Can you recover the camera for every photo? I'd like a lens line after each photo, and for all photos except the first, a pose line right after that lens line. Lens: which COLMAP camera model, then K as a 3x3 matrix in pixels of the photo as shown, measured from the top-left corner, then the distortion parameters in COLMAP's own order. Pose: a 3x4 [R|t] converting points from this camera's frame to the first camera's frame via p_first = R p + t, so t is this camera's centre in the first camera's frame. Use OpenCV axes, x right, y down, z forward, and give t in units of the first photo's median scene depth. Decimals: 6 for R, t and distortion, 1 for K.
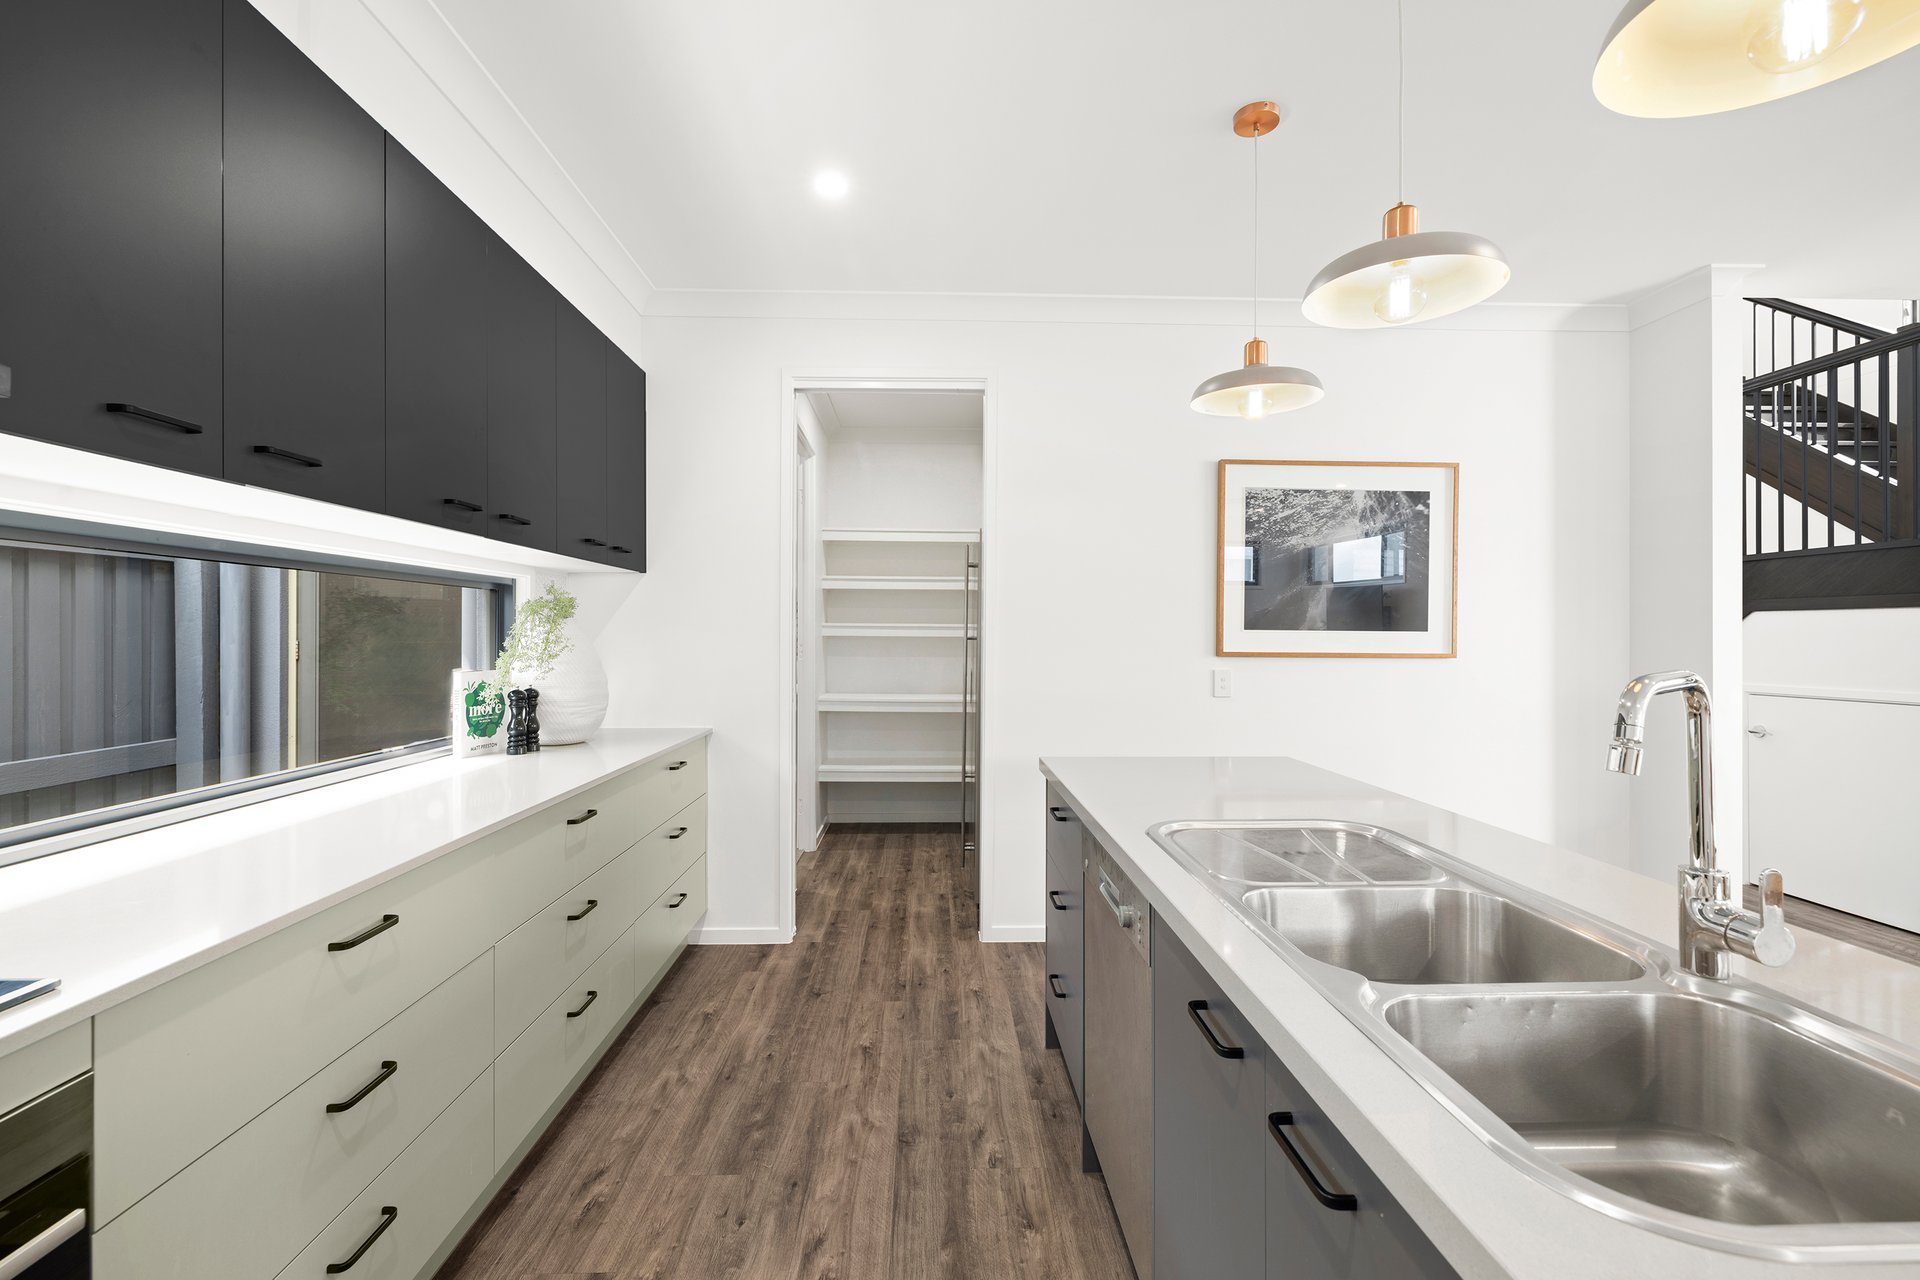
lens RADIAL K [[824.7, 0, 960.0], [0, 824.7, 640.0], [0, 0, 1]] dist [-0.008992, 0.000043]
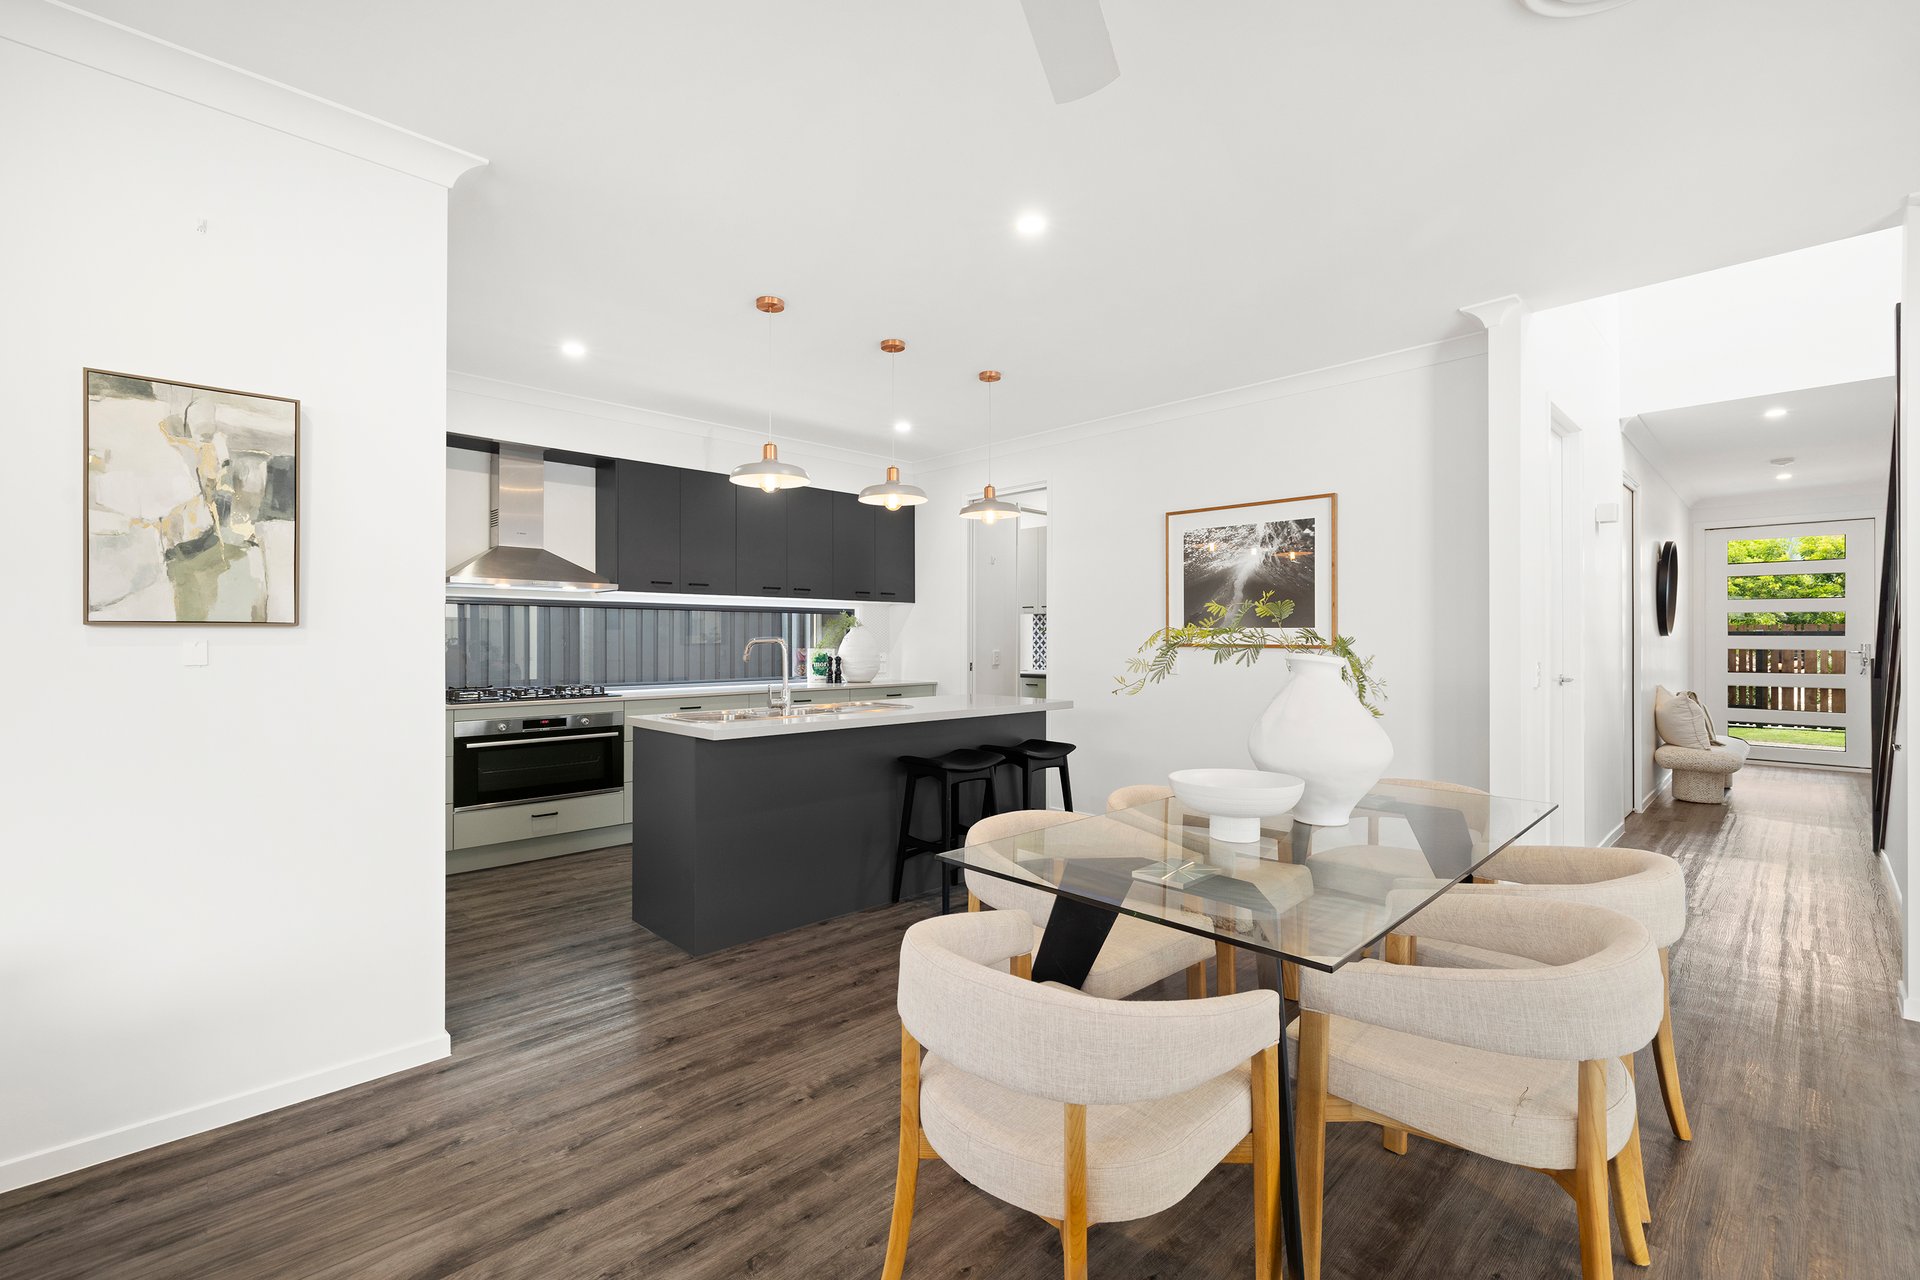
lens RADIAL K [[824.7, 0, 960.0], [0, 824.7, 640.0], [0, 0, 1]] dist [-0.008992, 0.000043]
pose [[0.672413, 0.000875, -0.740175, 1.144071], [-0.006103, 0.999972, -0.004362, 0.016024], [0.740151, 0.007451, 0.672400, -0.253323]]
